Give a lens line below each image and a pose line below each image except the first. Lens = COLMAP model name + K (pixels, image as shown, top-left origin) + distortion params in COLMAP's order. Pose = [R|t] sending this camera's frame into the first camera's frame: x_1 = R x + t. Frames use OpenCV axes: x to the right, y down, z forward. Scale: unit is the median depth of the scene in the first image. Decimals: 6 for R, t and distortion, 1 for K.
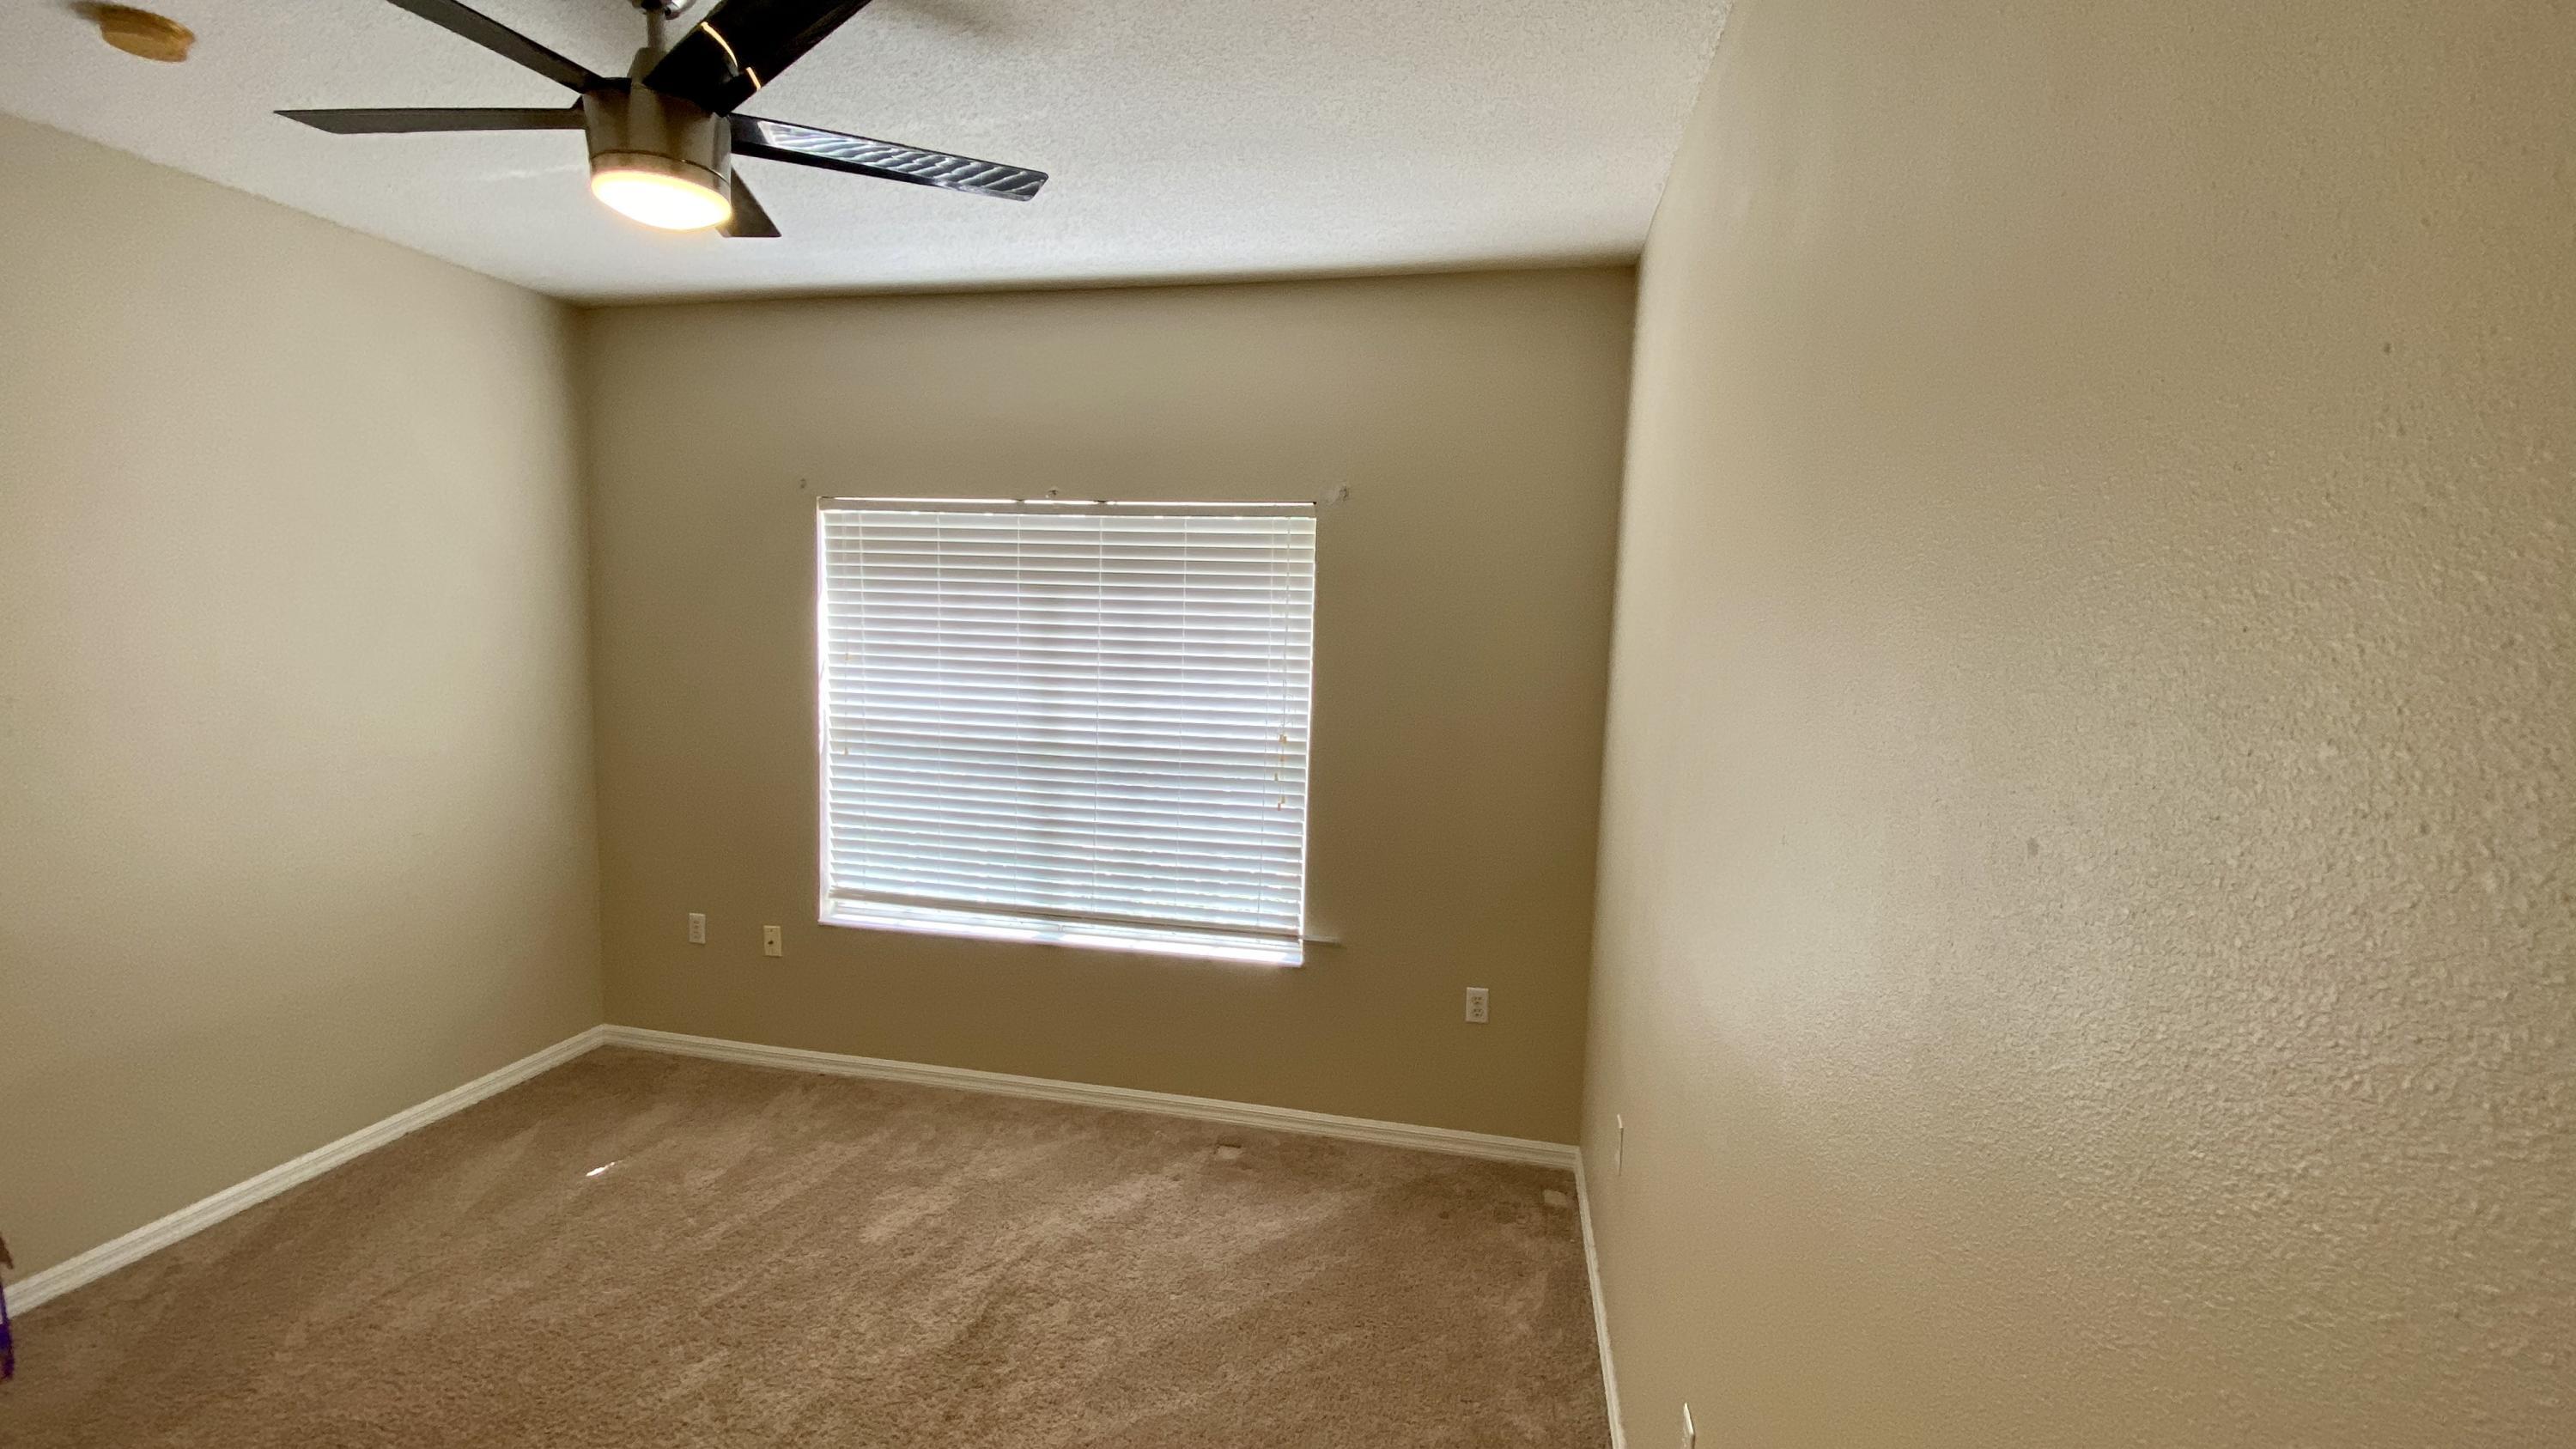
lens RADIAL K [[1039.7, 0, 1288.0], [0, 1039.7, 724.5], [0, 0, 1]] dist [0.053039, -0.047620]
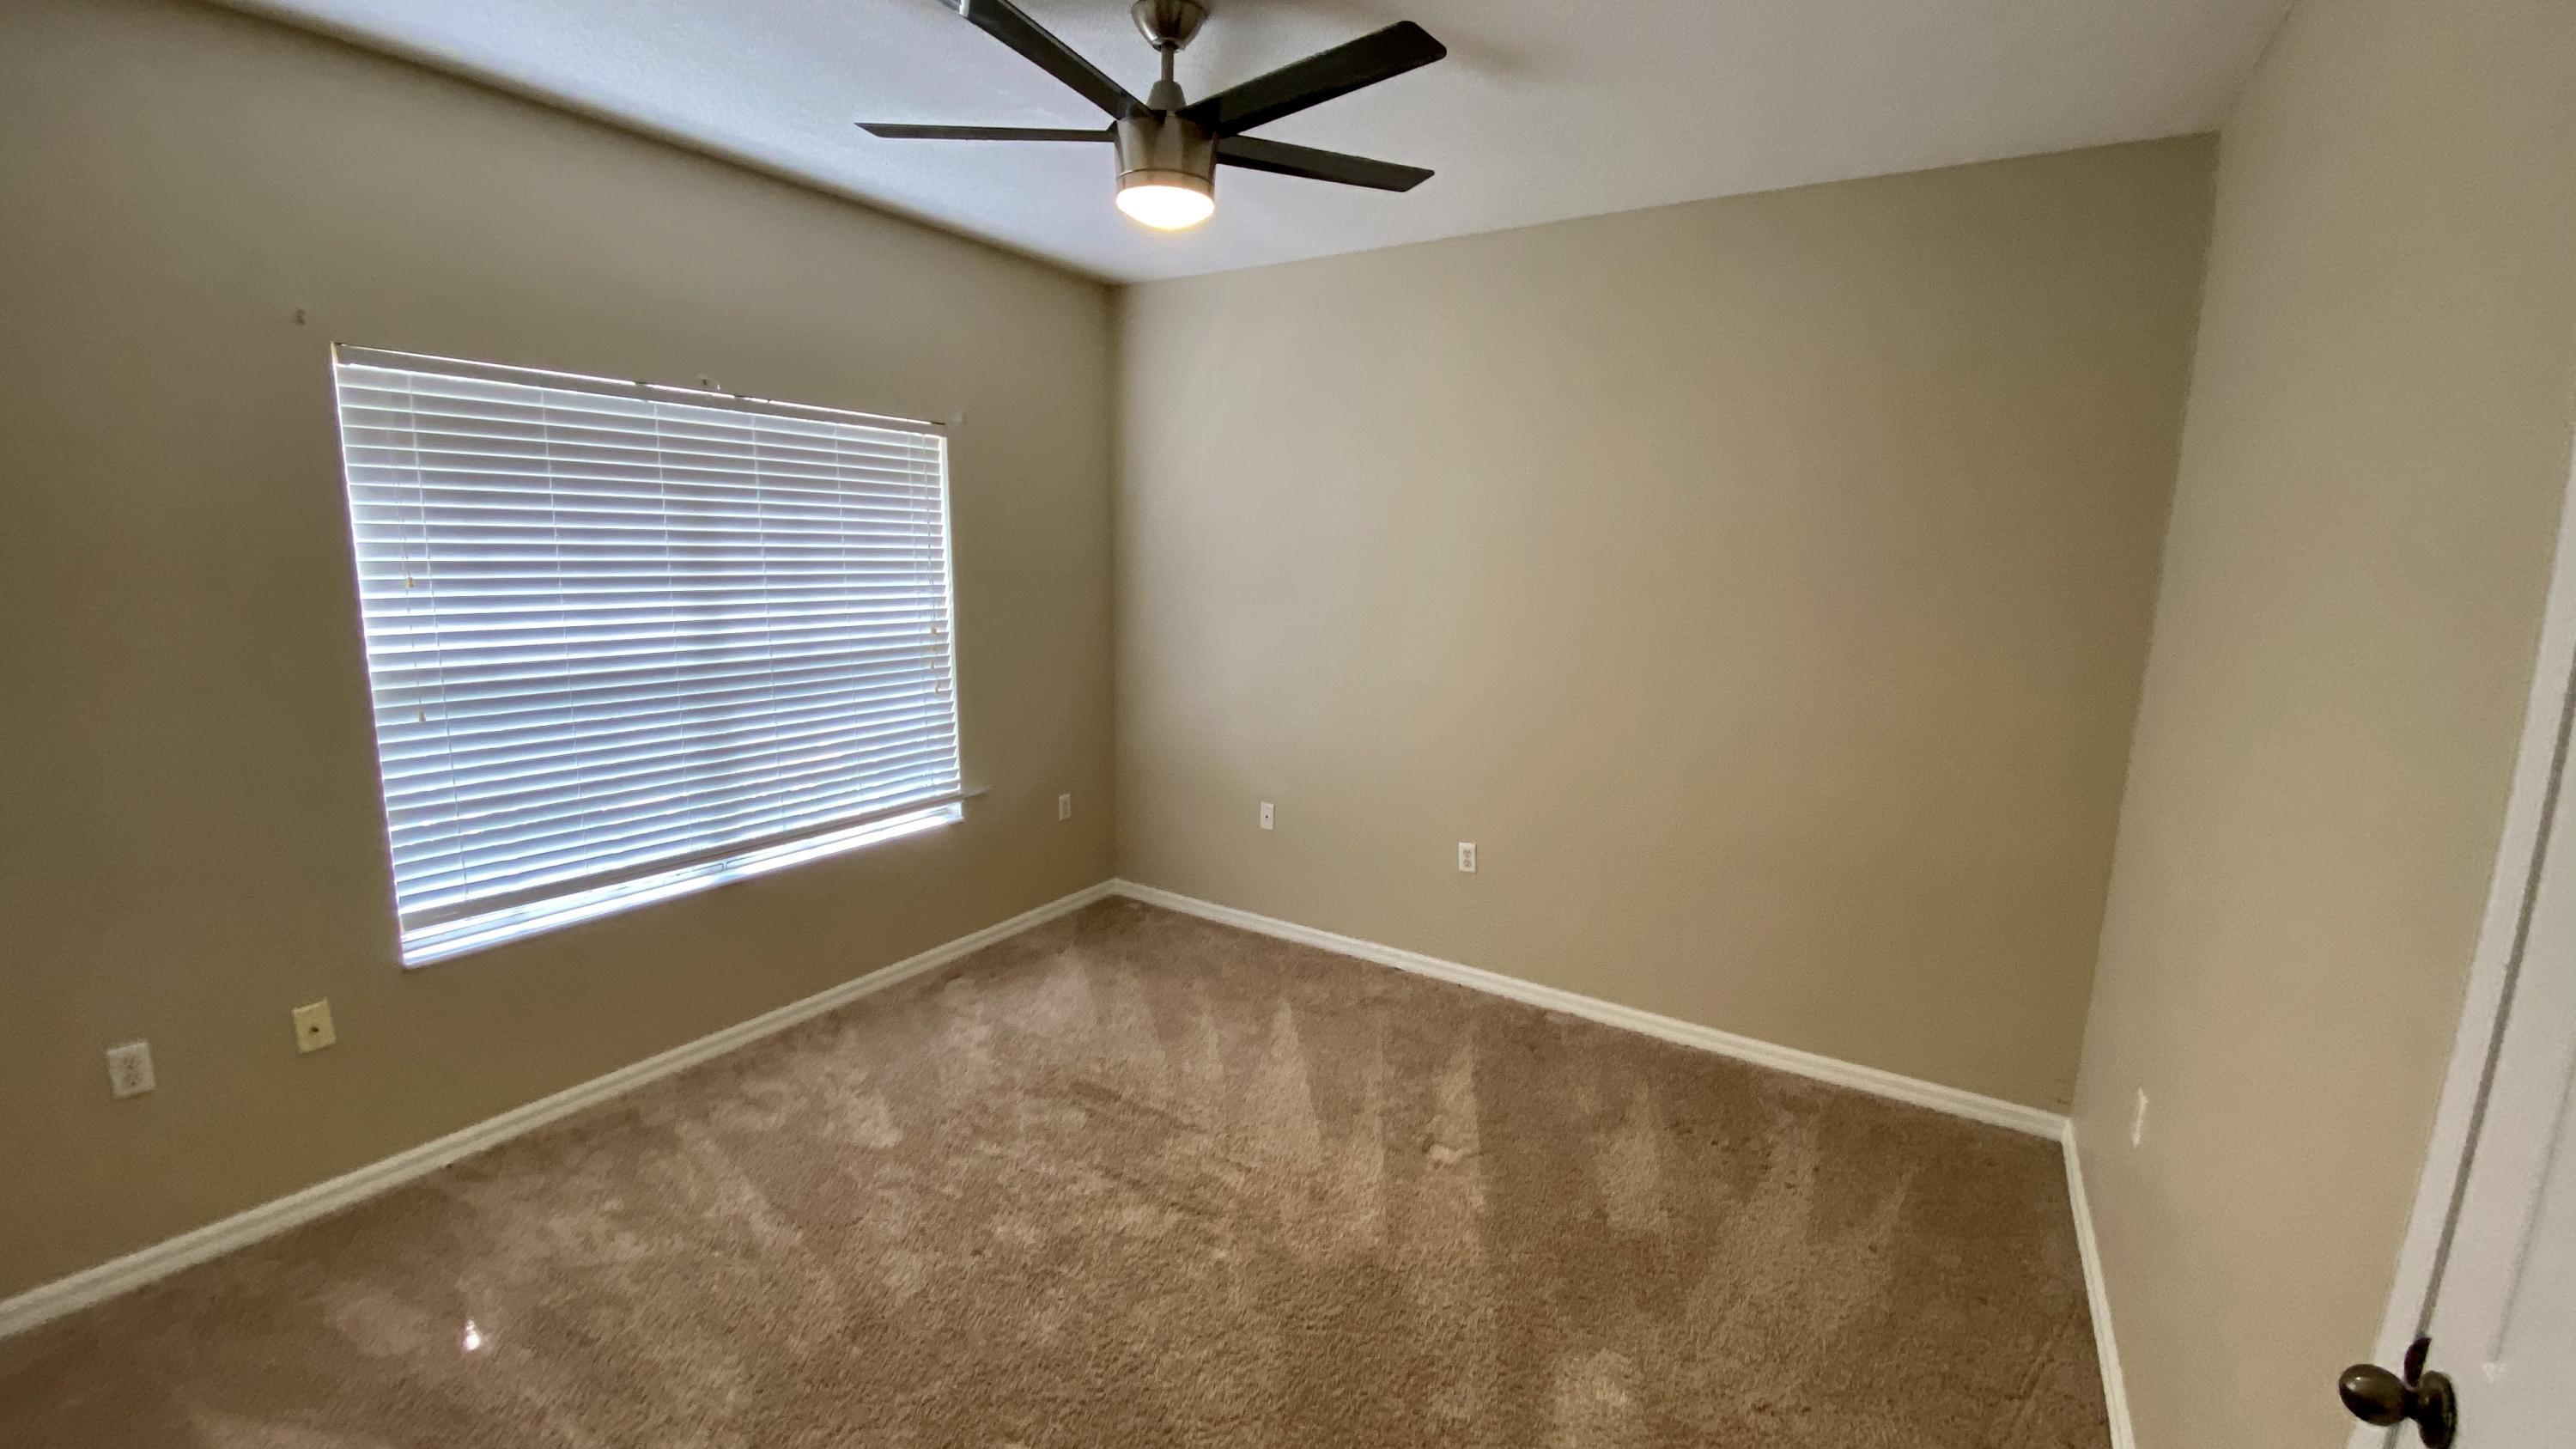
lens RADIAL K [[1039.7, 0, 1288.0], [0, 1039.7, 724.5], [0, 0, 1]] dist [0.053039, -0.047620]
pose [[0.343943, -0.184422, 0.920702, -0.939751], [0.073329, 0.982804, 0.169468, -0.051167], [-0.936123, 0.009226, 0.351552, 0.221794]]
